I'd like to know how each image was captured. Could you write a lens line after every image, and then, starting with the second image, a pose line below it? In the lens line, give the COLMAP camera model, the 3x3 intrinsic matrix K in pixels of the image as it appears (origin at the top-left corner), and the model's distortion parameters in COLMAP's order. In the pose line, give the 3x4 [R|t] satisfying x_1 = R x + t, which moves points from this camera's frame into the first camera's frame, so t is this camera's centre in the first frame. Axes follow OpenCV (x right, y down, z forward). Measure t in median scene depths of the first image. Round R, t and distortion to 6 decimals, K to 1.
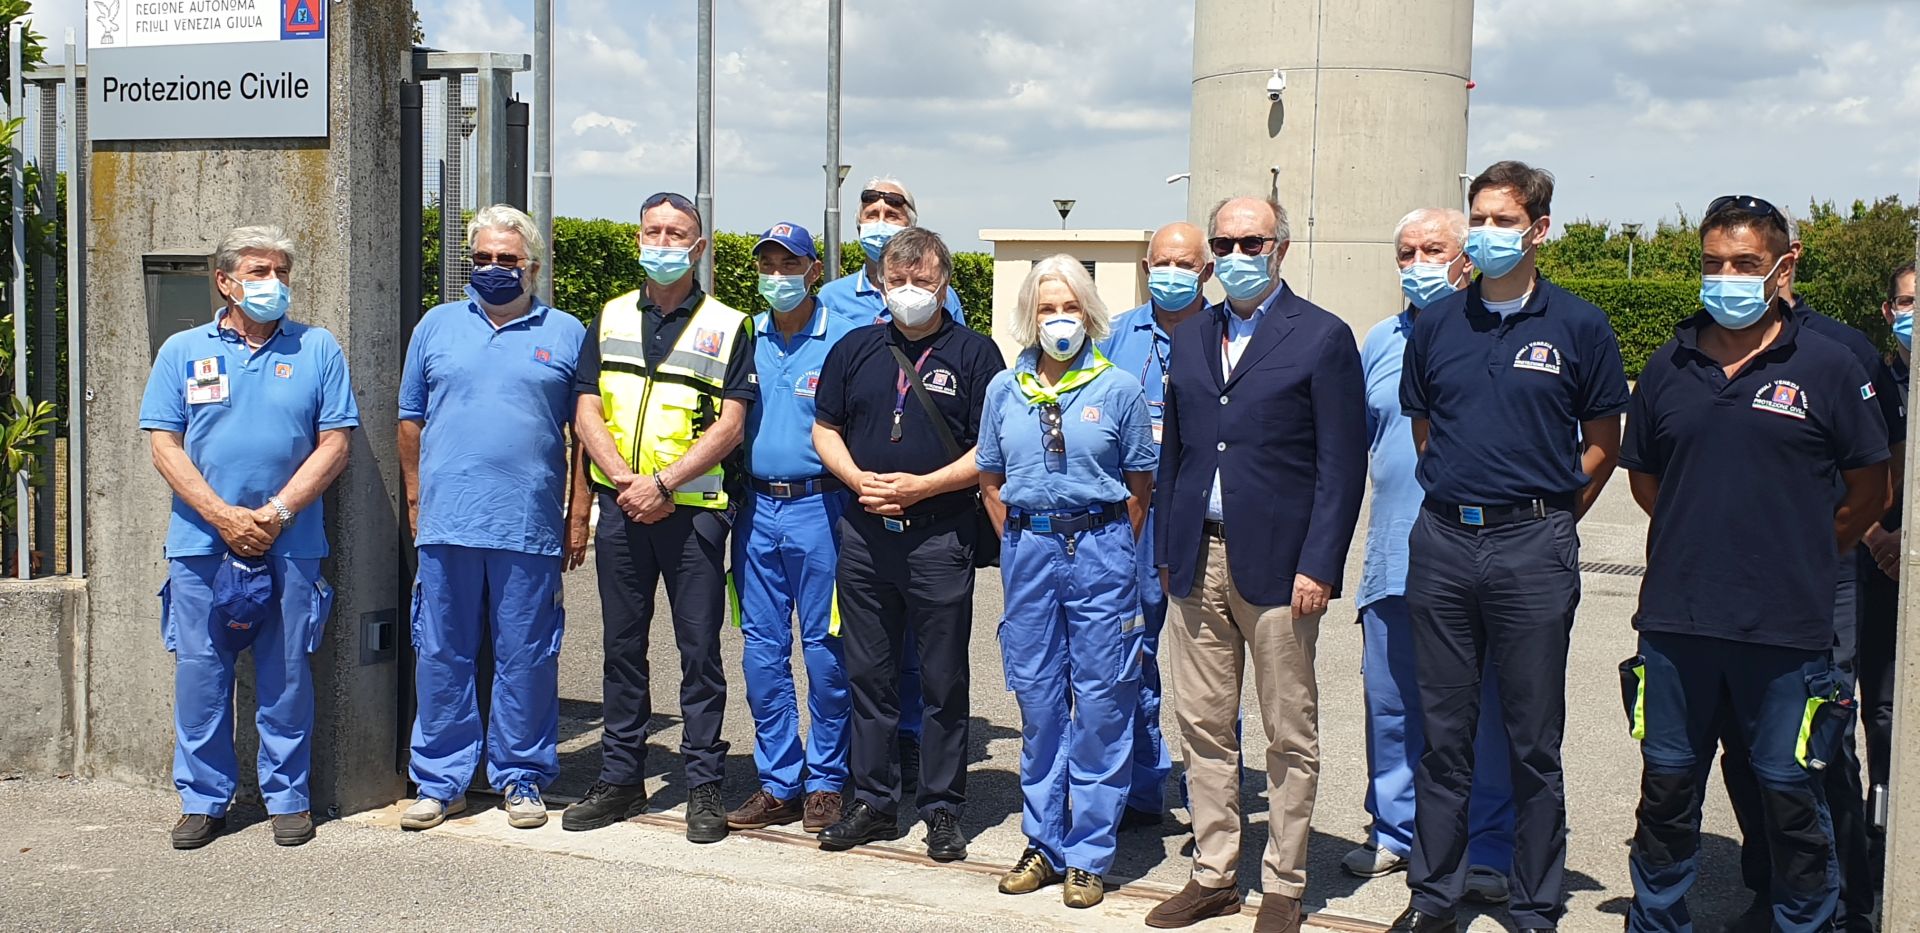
lens RADIAL K [[1586.3, 0, 960.0], [0, 1586.3, 466.5], [0, 0, 1]] dist [-0.001029, 0.007028]
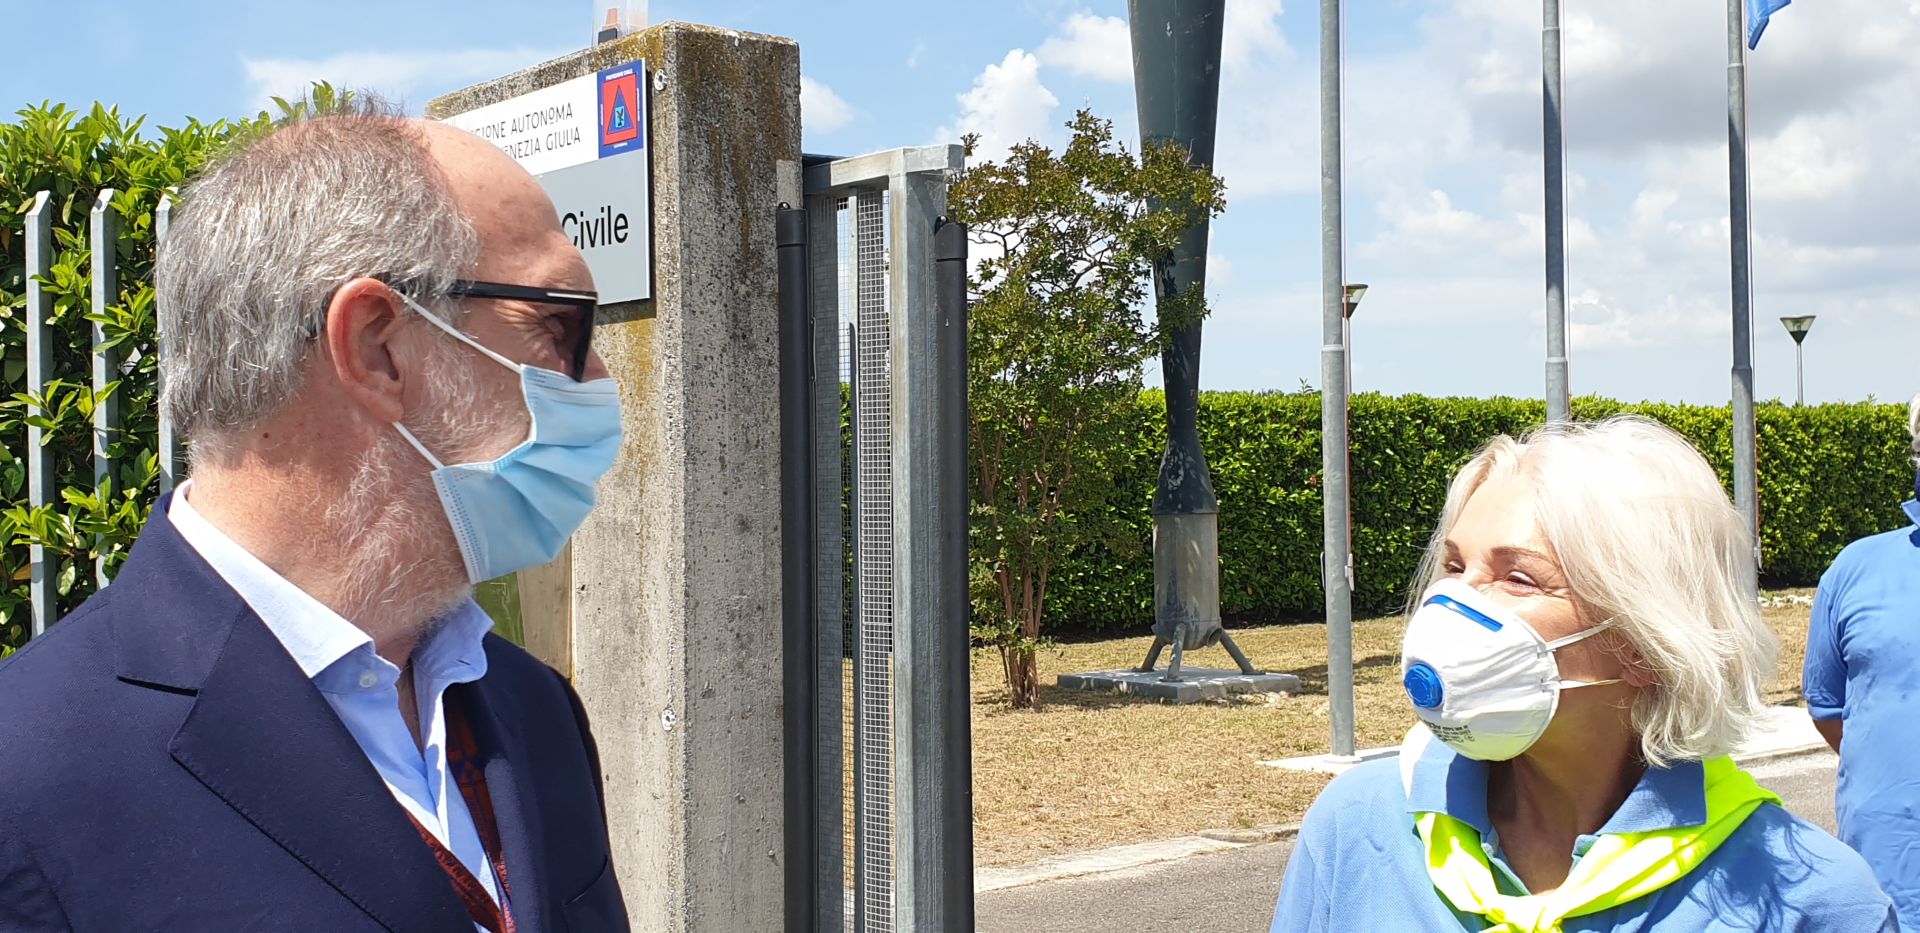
lens RADIAL K [[1777.6, 0, 1121.2], [0, 1777.6, 468.5], [0, 0, 1]] dist [0.151850, -0.295225]
pose [[0.906029, -0.039270, -0.421390, 0.069277], [-0.009043, 0.993662, -0.112044, -0.052348], [0.423119, 0.105325, 0.899932, 0.381290]]
